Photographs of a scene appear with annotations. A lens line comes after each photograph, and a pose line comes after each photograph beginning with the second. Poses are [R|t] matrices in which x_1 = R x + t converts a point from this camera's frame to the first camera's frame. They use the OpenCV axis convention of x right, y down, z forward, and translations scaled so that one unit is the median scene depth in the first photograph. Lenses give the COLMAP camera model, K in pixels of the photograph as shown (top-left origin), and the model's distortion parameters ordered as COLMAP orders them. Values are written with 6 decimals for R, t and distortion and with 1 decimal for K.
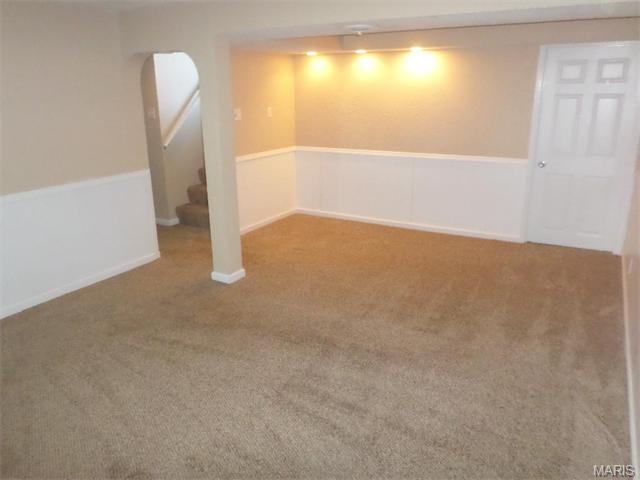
lens RADIAL K [[494.0, 0, 319.8], [0, 494.0, 239.9], [0, 0, 1]] dist [0.003352, -0.006187]
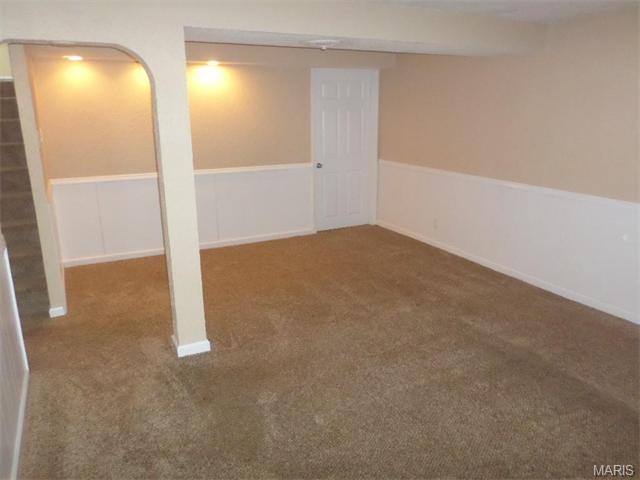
lens RADIAL K [[494.0, 0, 320.0], [0, 494.0, 239.9], [0, 0, 1]] dist [0.003352, -0.006187]
pose [[0.547134, -0.215896, 0.808723, -0.566803], [0.244048, 0.965332, 0.092596, -0.089560], [-0.800678, 0.146705, 0.580855, 0.320644]]
